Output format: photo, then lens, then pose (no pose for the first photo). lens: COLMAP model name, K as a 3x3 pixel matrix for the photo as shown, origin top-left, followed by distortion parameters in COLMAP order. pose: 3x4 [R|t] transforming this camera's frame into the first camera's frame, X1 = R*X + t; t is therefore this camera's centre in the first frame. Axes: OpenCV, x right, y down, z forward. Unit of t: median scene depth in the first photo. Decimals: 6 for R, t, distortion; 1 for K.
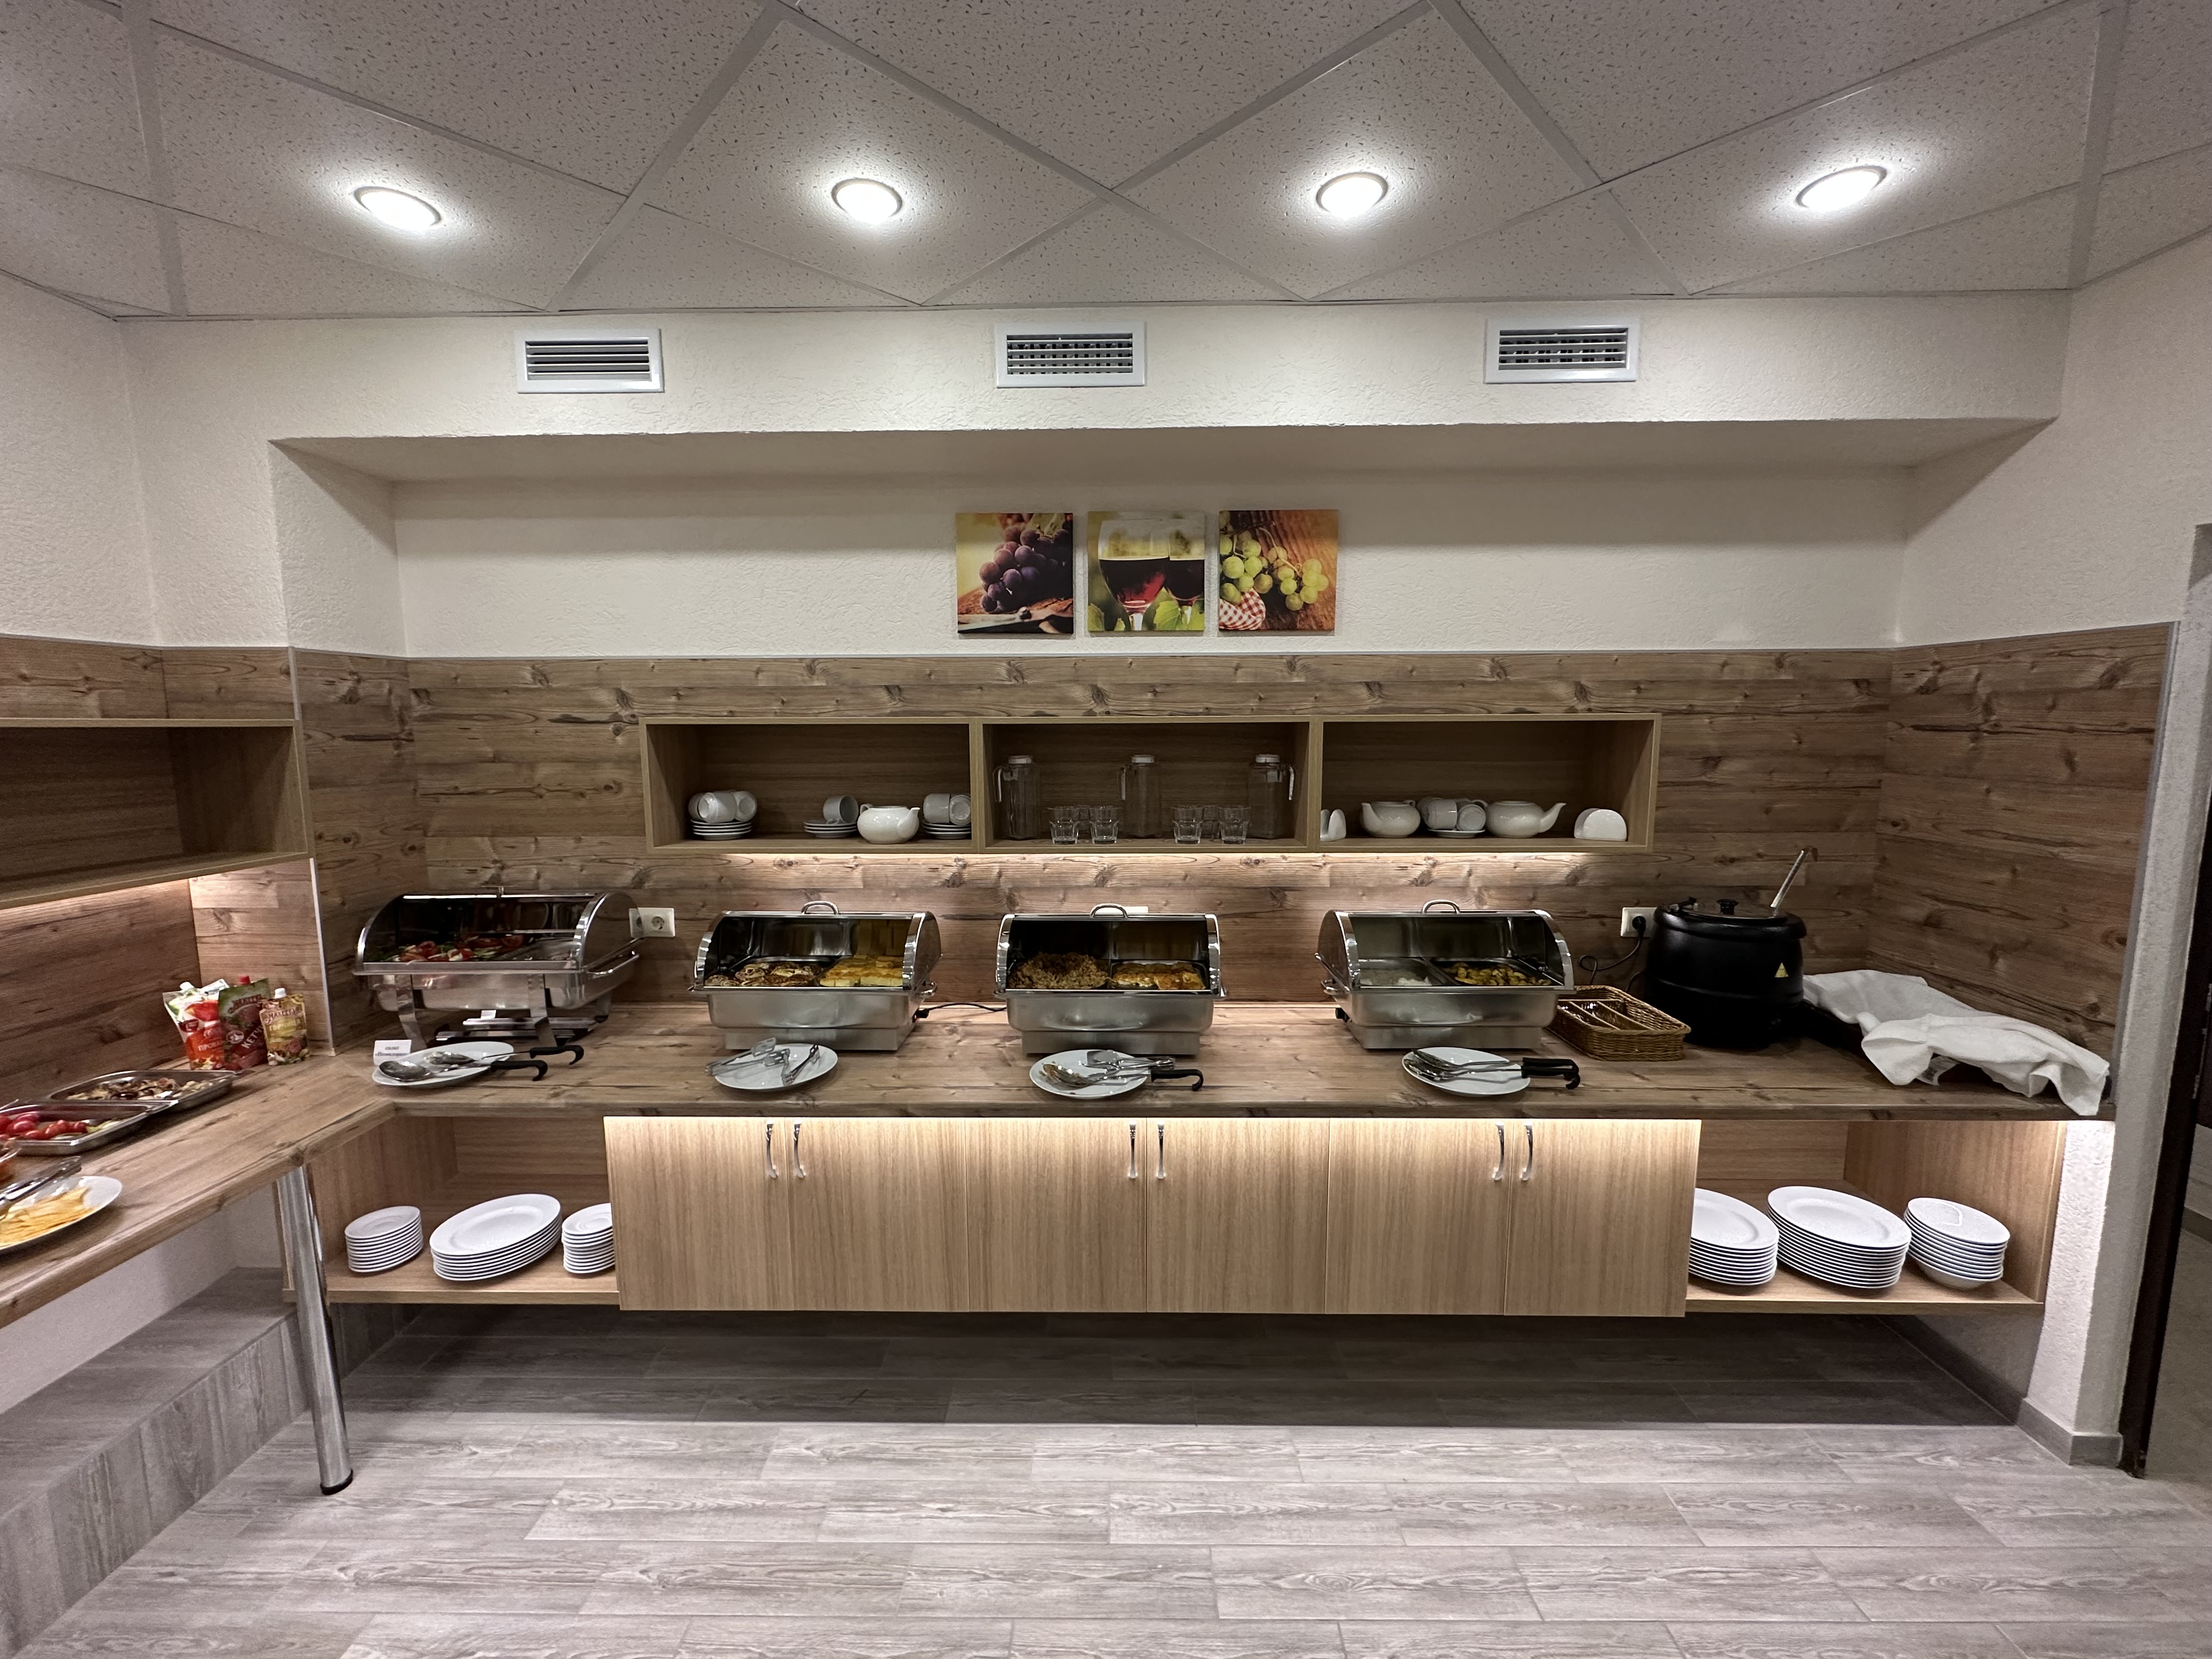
lens RADIAL K [[873.0, 0, 1098.6], [0, 873.0, 830.6], [0, 0, 1]] dist [-0.004622, 0.000160]
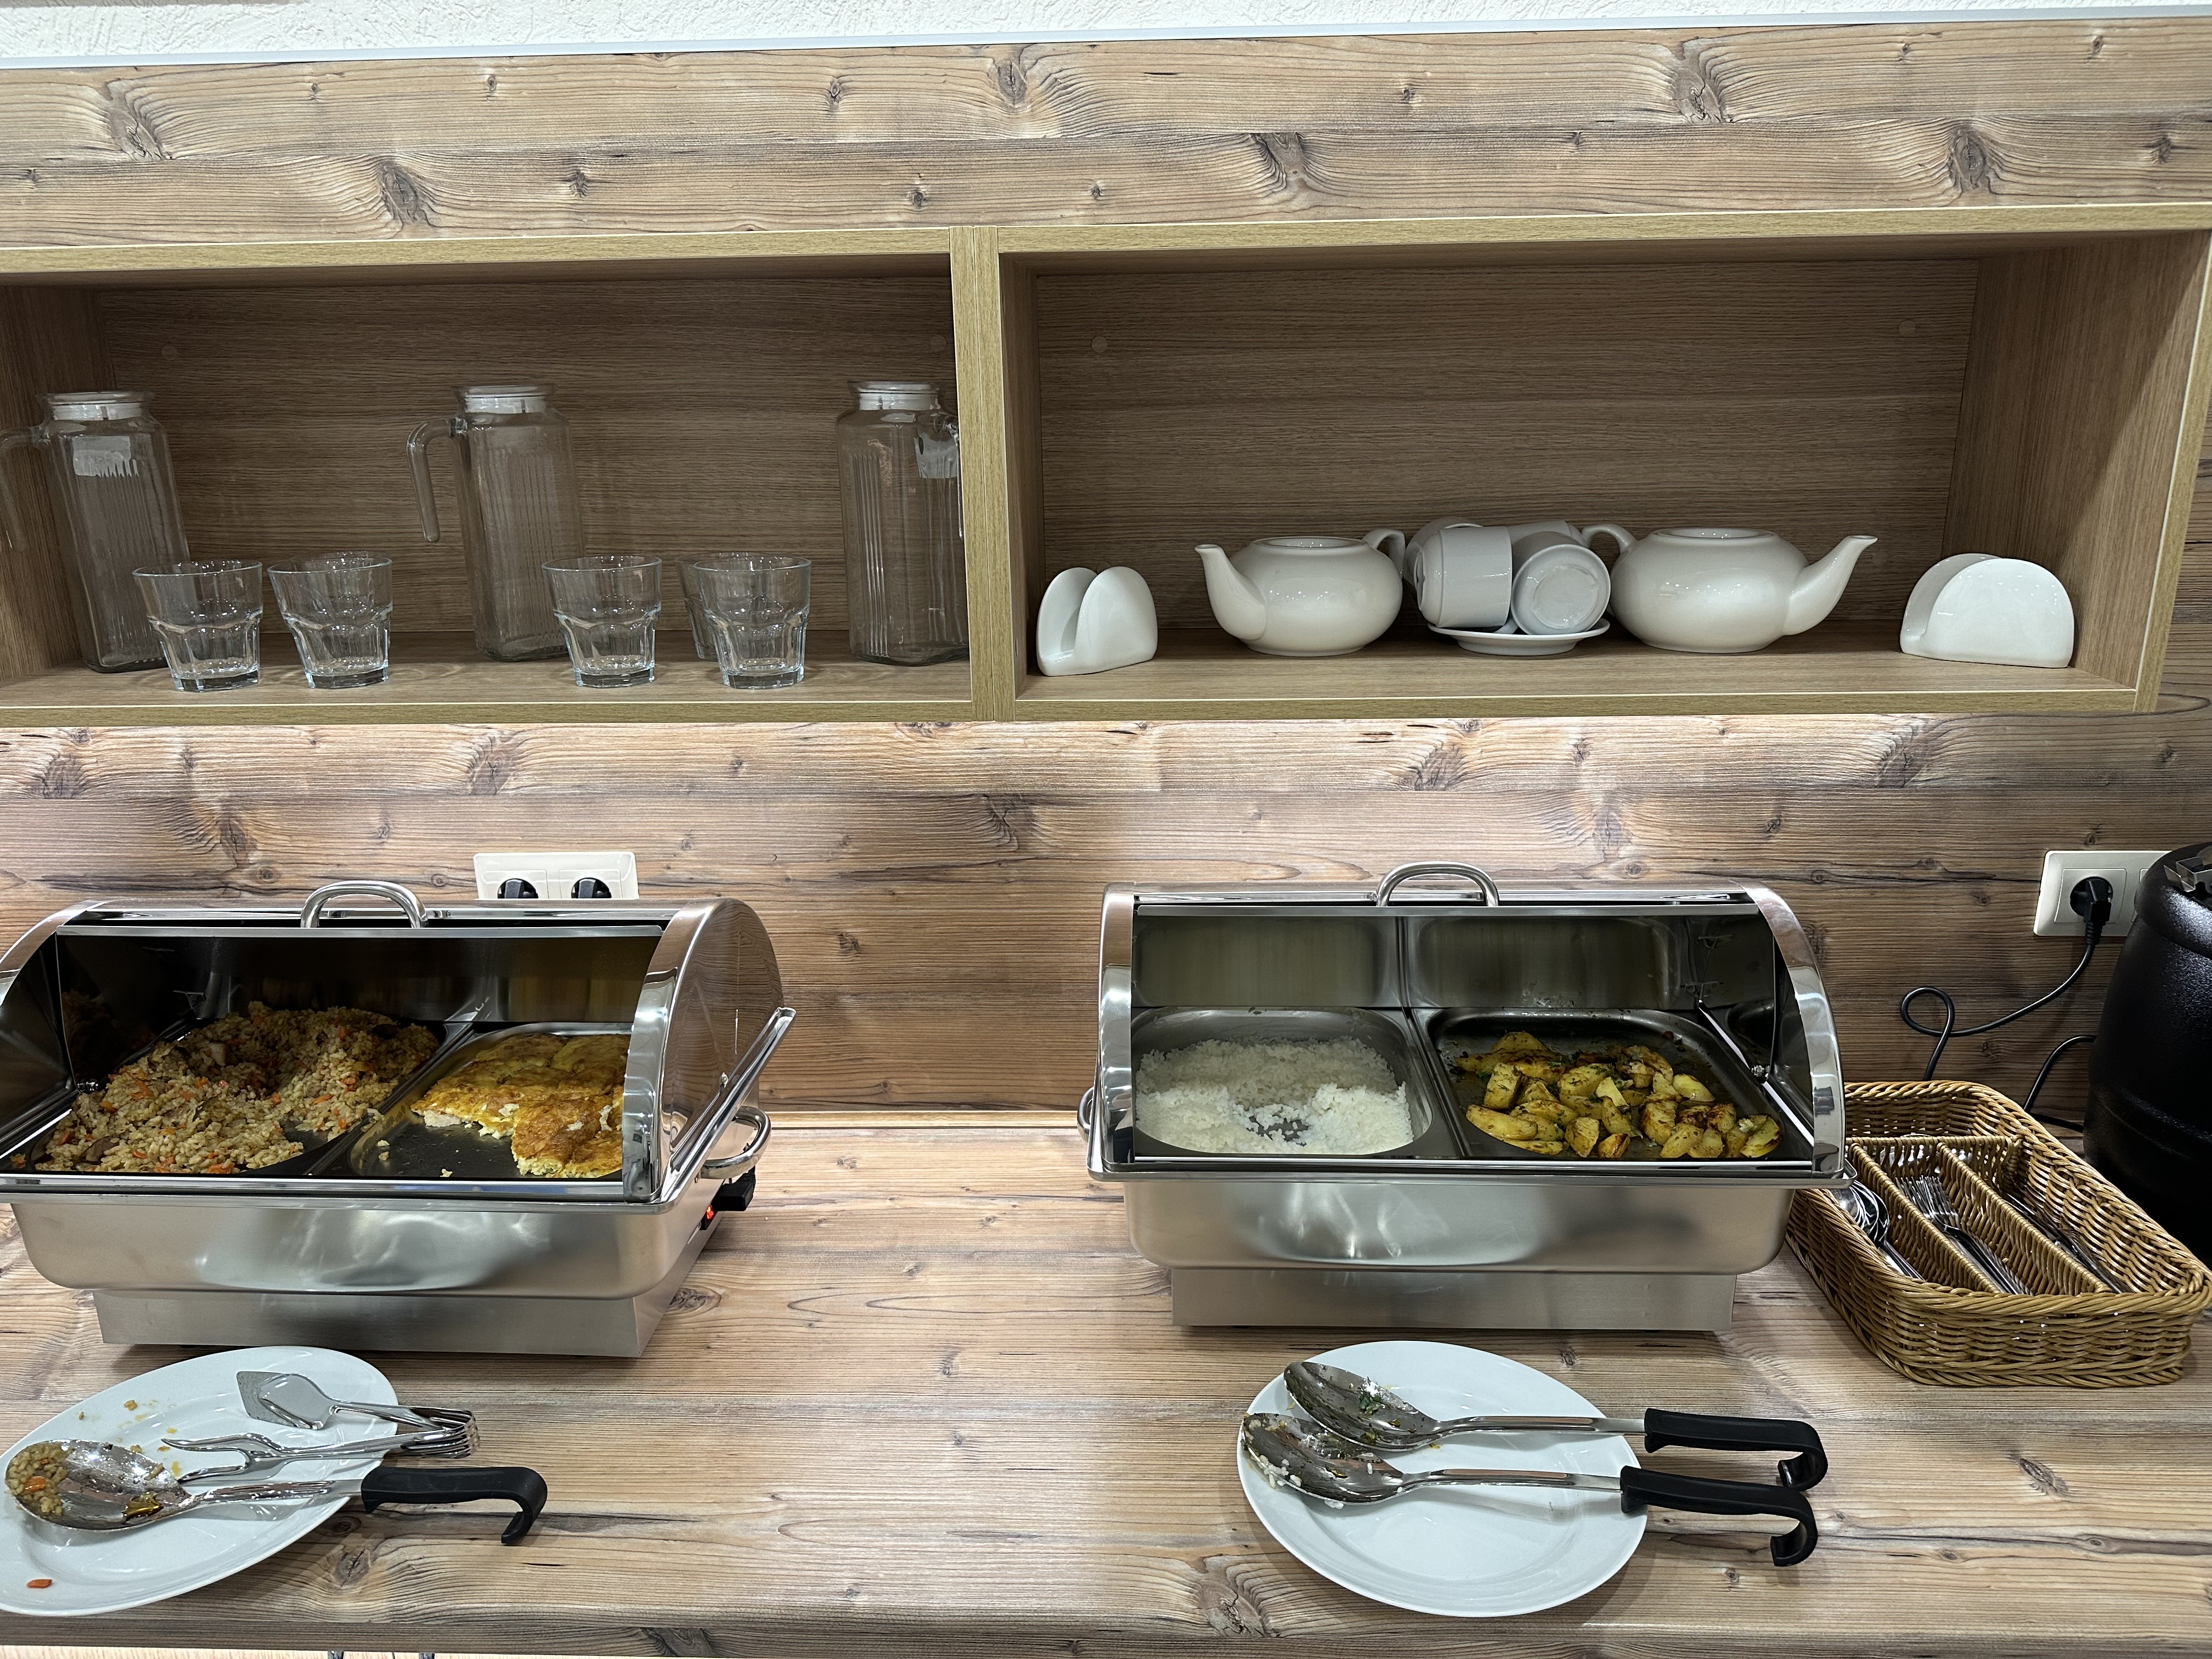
lens RADIAL K [[1534.0, 0, 1111.6], [0, 1534.0, 816.4], [0, 0, 1]] dist [0.048247, -0.062506]
pose [[0.999745, -0.005398, -0.021948, 0.266036], [0.008998, 0.985848, 0.167397, -0.026260], [0.020734, -0.167552, 0.985645, 0.426208]]
